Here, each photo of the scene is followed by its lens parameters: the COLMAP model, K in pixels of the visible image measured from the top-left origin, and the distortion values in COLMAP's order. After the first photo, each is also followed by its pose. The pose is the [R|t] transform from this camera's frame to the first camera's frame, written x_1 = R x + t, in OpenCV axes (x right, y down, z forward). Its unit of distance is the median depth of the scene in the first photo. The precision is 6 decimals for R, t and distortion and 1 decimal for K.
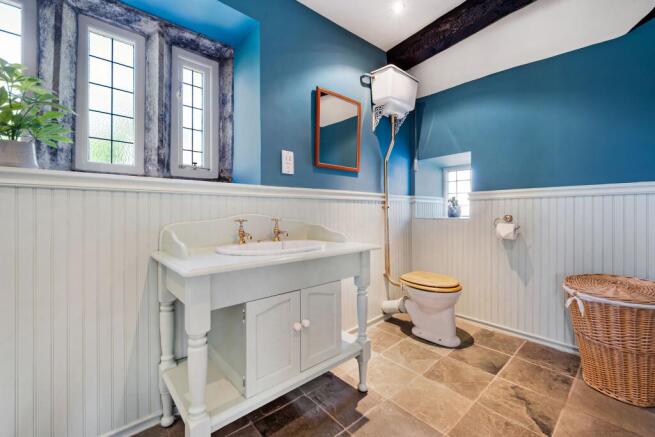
lens RADIAL K [[267.6, 0, 327.4], [0, 267.6, 210.9], [0, 0, 1]] dist [0.000921, 0.000101]
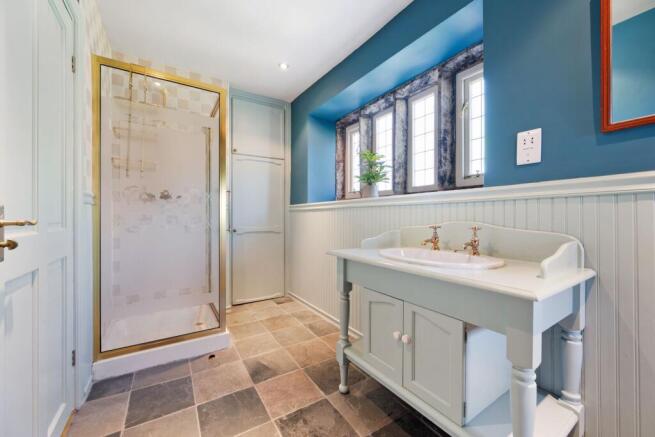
lens RADIAL K [[261.2, 0, 329.1], [0, 261.2, 216.5], [0, 0, 1]] dist [-0.000432, -0.000041]
pose [[-0.157127, -0.000016, -0.987578, 0.675224], [-0.001009, 0.999999, 0.000145, -0.004730], [0.987578, 0.001019, -0.157127, 0.693311]]
